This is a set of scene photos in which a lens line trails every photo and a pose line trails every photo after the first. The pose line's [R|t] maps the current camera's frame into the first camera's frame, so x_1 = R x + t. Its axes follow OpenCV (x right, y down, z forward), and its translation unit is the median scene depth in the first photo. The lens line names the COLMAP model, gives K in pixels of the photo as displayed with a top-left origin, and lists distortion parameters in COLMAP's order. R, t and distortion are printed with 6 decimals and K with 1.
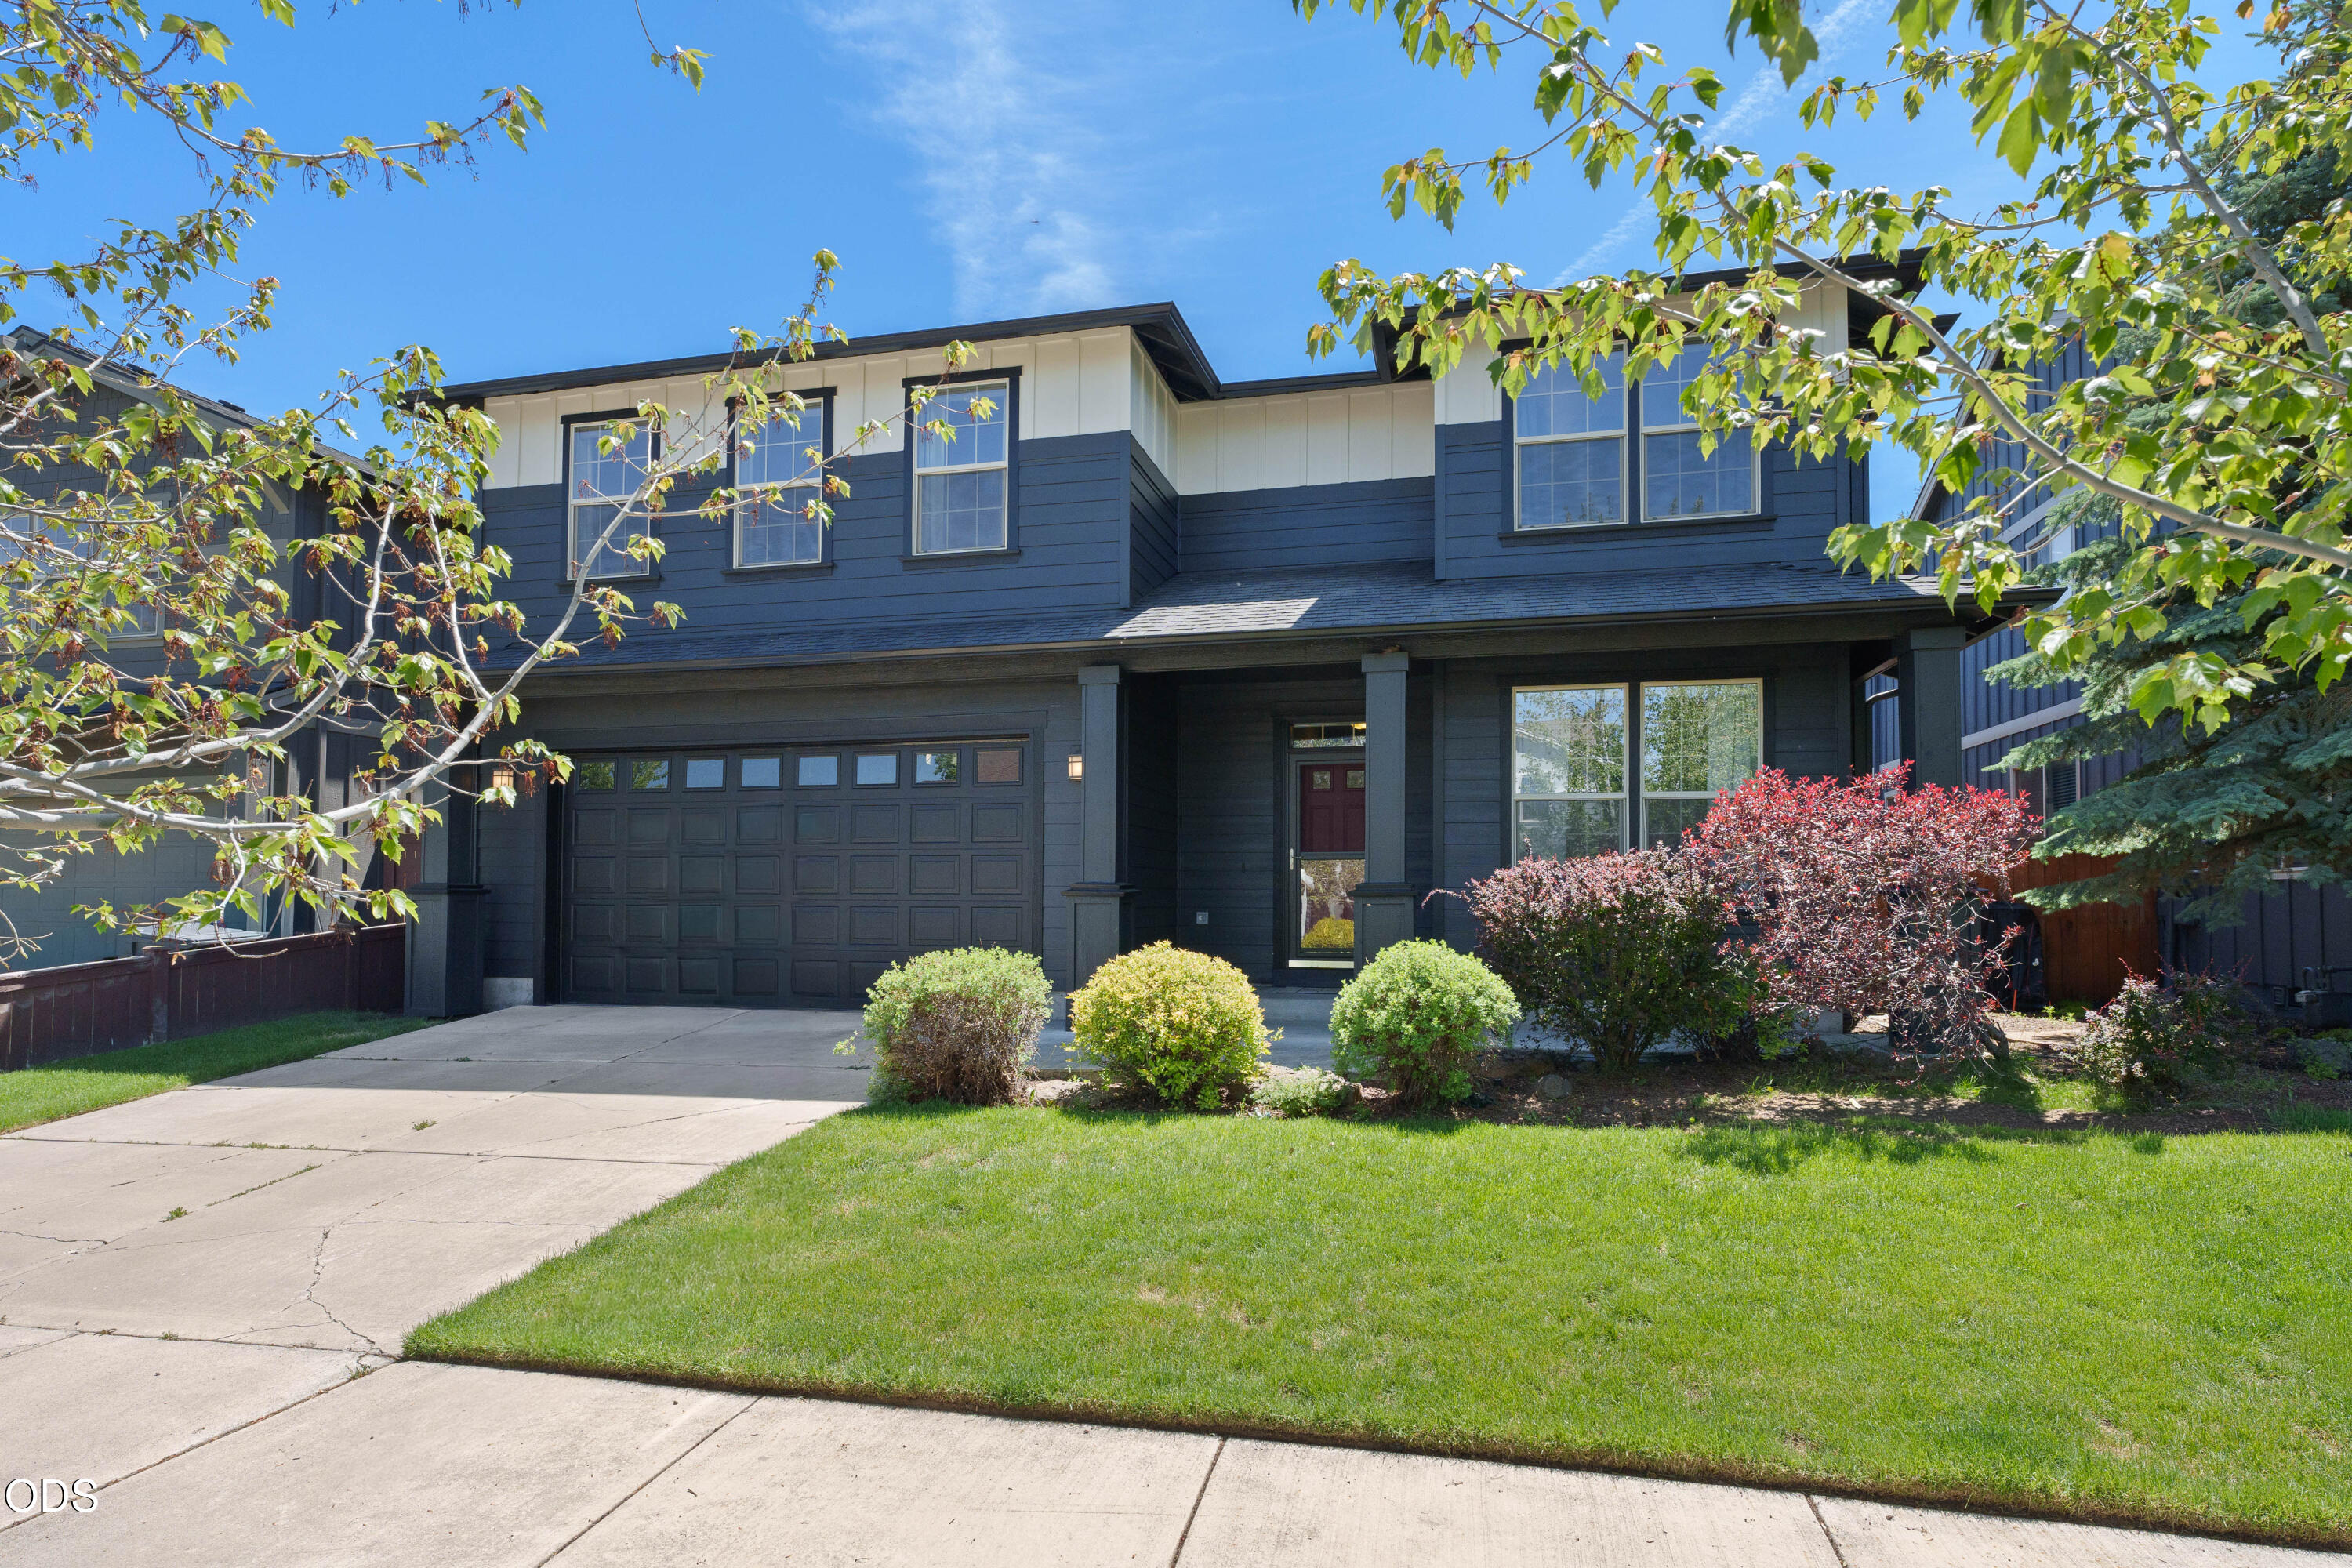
lens RADIAL K [[1187.7, 0, 1270.8], [0, 1187.7, 894.1], [0, 0, 1]] dist [-0.014365, 0.000240]
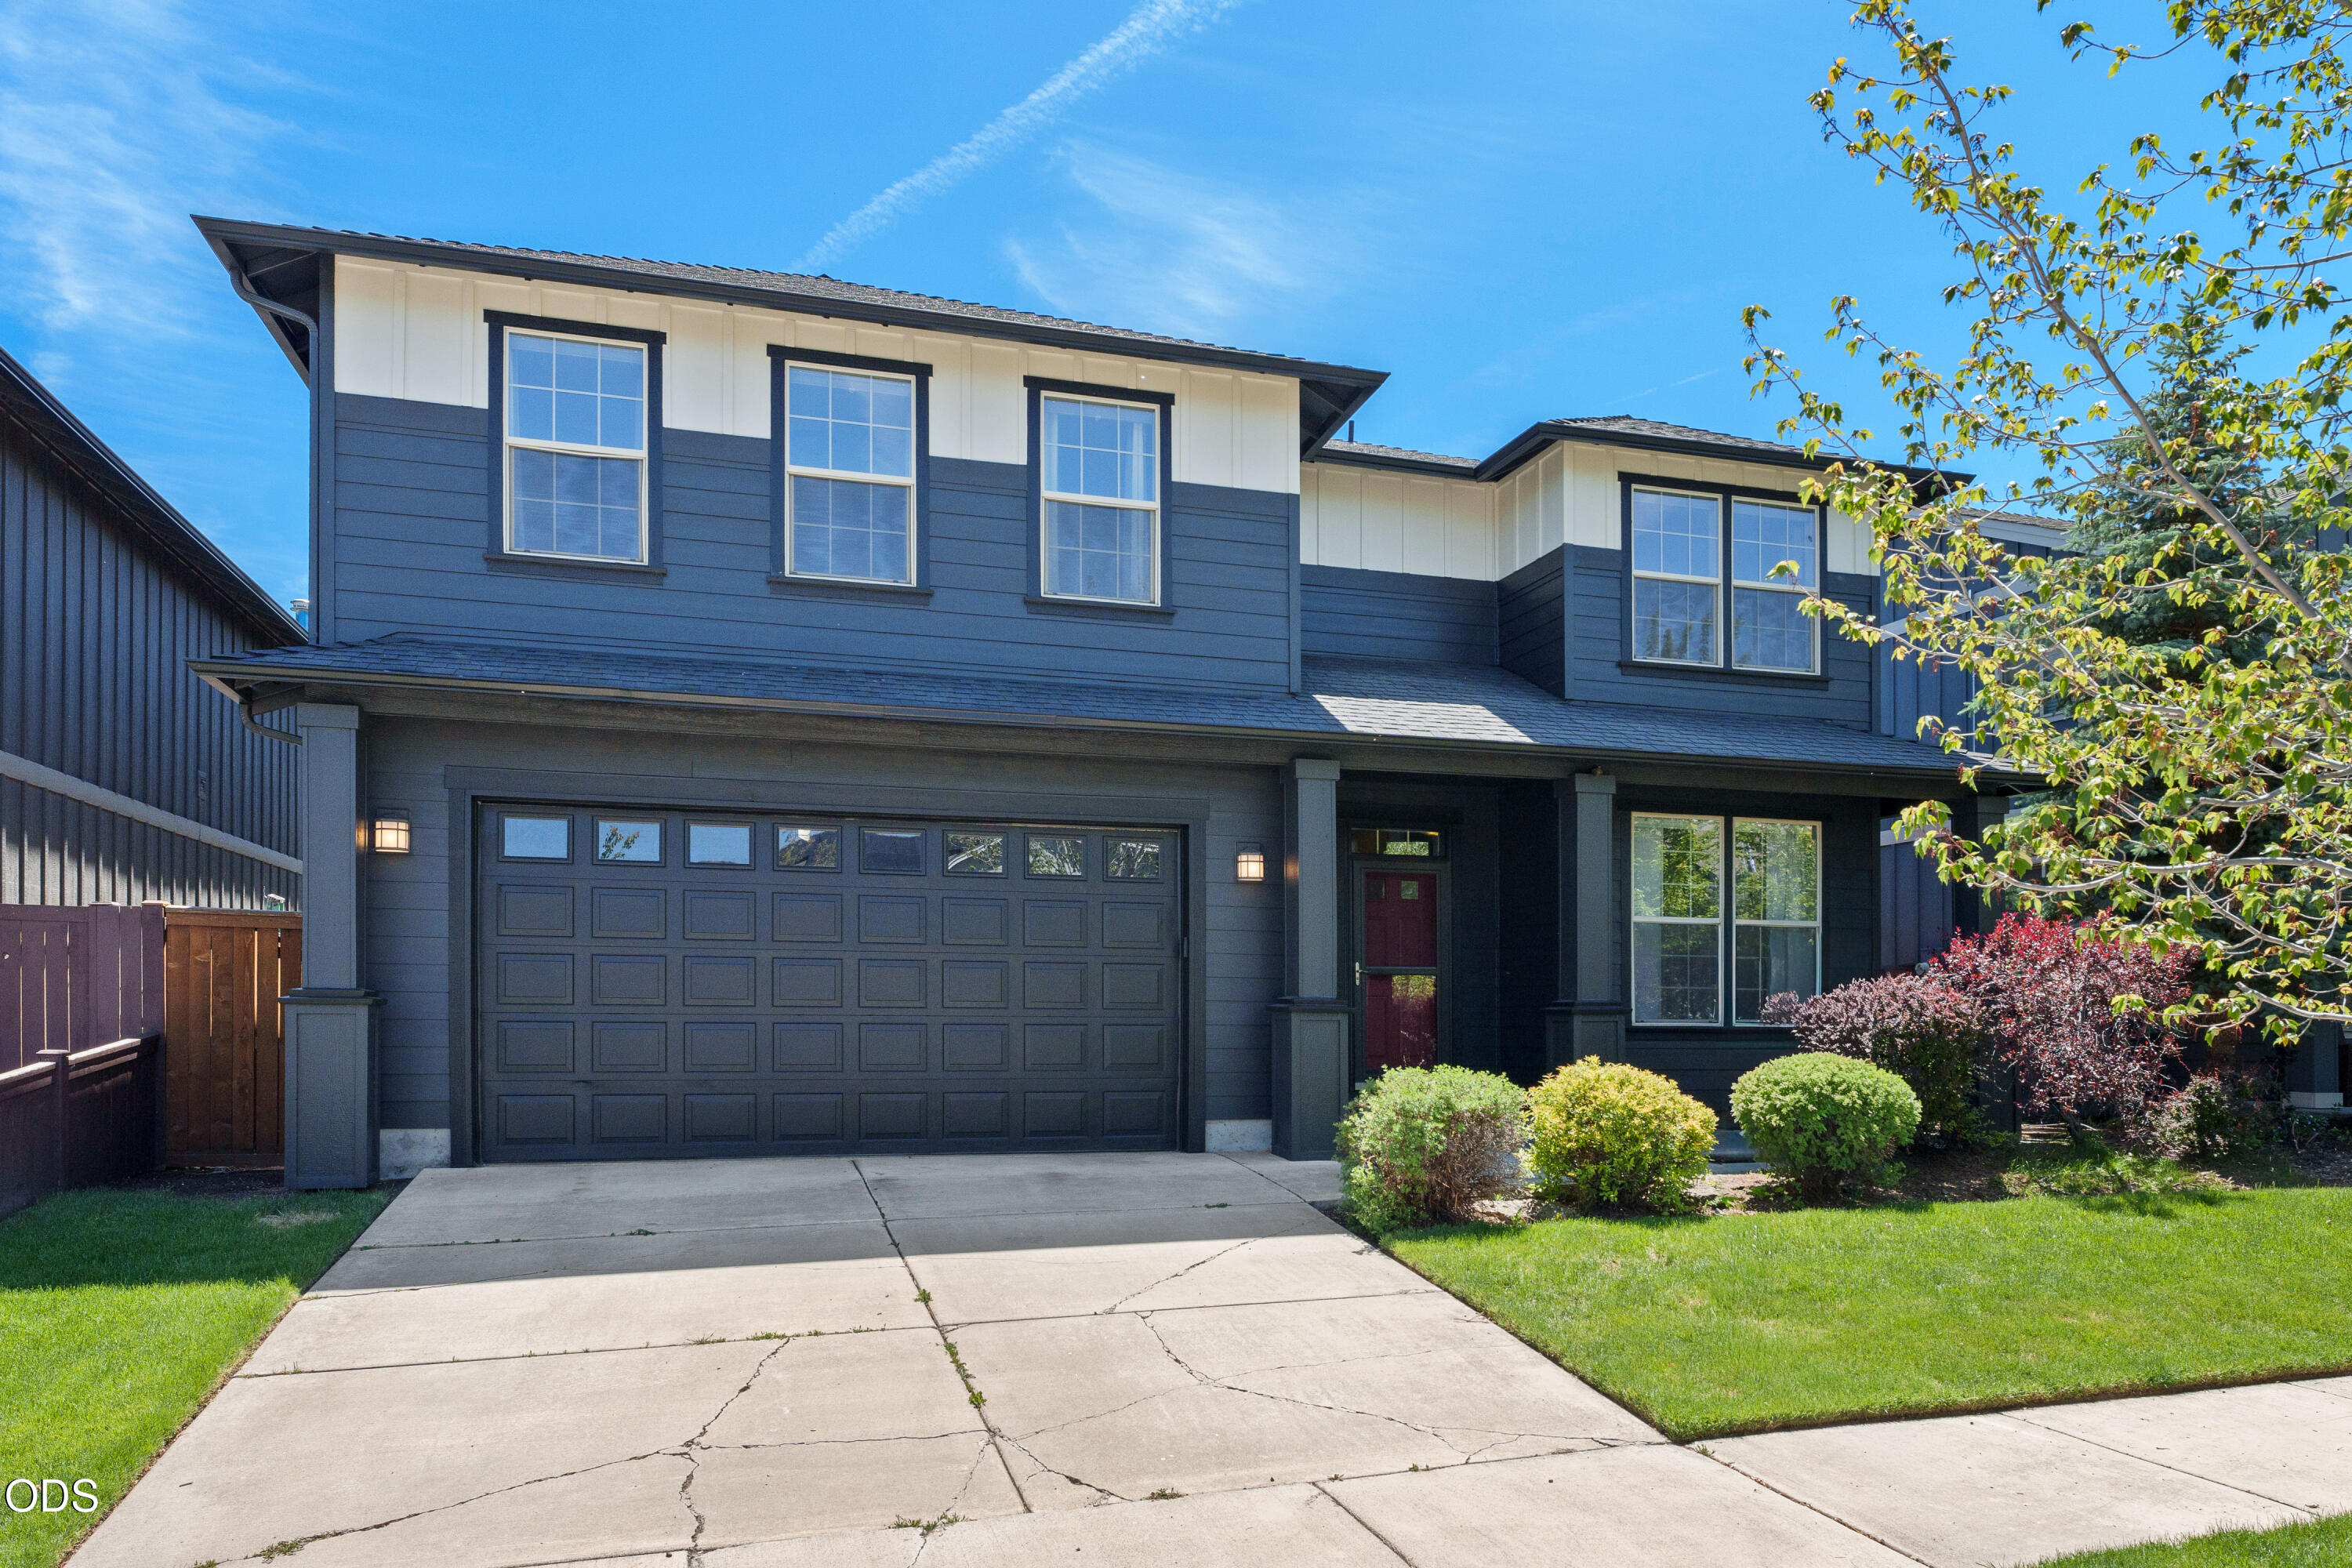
lens RADIAL K [[1297.8, 0, 1201.9], [0, 1297.8, 1020.9], [0, 0, 1]] dist [0.000740, -0.000352]
pose [[0.896230, 0.000304, 0.443591, -0.623602], [-0.006366, 0.999906, 0.012176, -0.003515], [-0.443545, -0.013737, 0.896147, 0.144865]]
